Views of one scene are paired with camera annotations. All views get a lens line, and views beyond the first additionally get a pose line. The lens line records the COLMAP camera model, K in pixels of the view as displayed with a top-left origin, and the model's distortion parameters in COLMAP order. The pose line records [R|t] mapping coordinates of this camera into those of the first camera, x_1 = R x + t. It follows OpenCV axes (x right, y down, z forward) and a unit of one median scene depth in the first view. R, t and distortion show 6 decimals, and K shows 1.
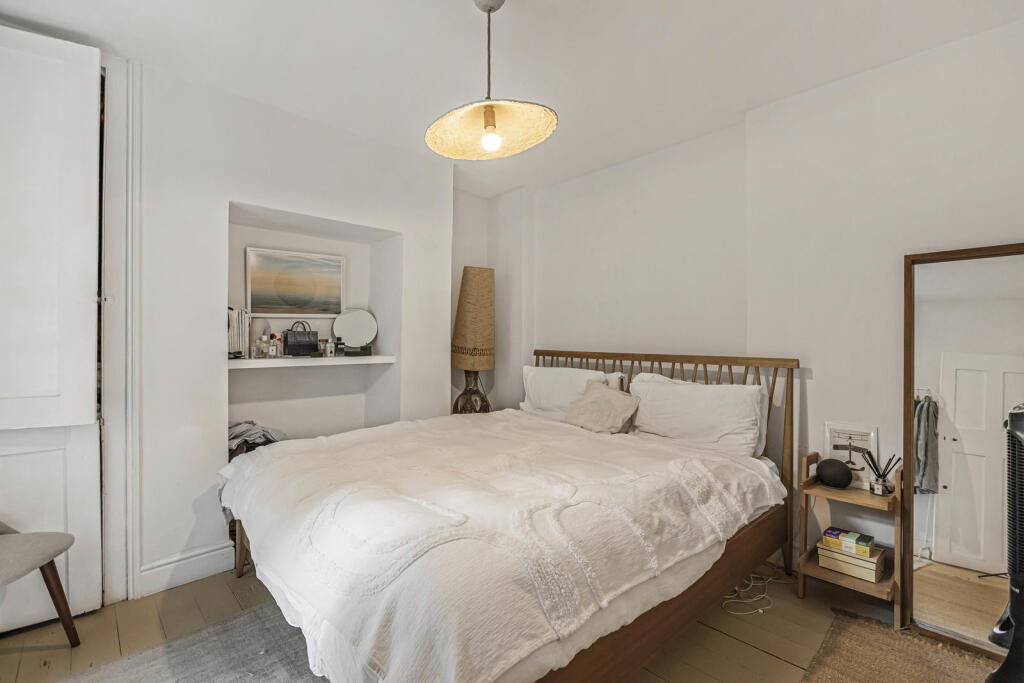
lens RADIAL K [[455.8, 0, 511.4], [0, 455.8, 341.9], [0, 0, 1]] dist [-0.000223, 0.000275]
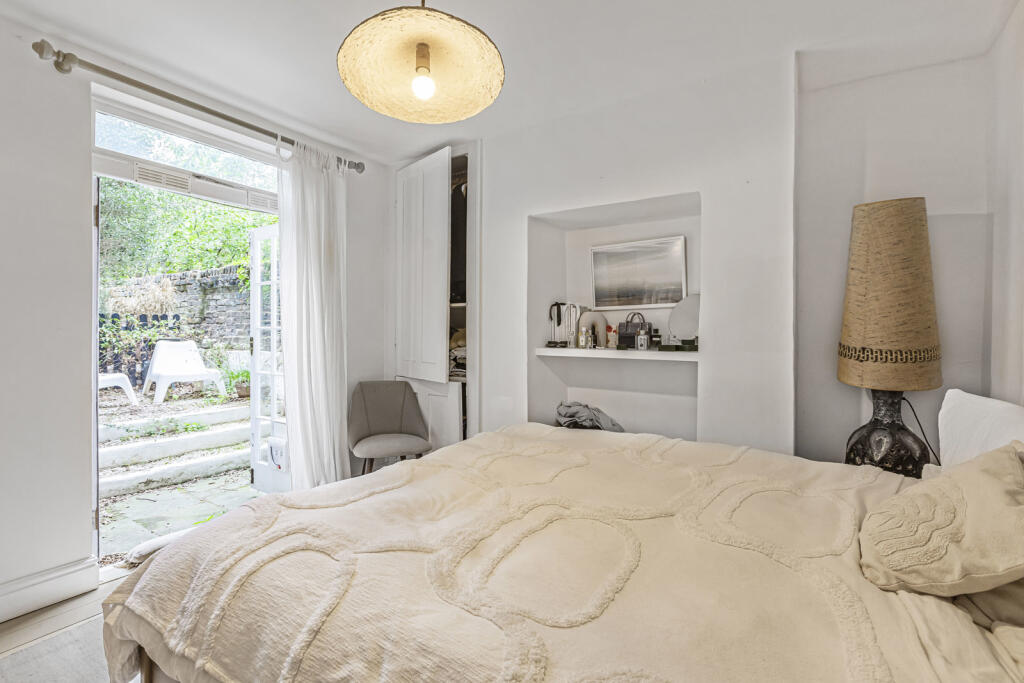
lens RADIAL K [[455.8, 0, 508.2], [0, 455.8, 333.6], [0, 0, 1]] dist [-0.000223, 0.000275]
pose [[0.245108, 0.007214, -0.969469, 0.425934], [-0.011826, 0.999920, 0.004451, -0.001269], [0.969424, 0.010374, 0.245173, 0.514533]]
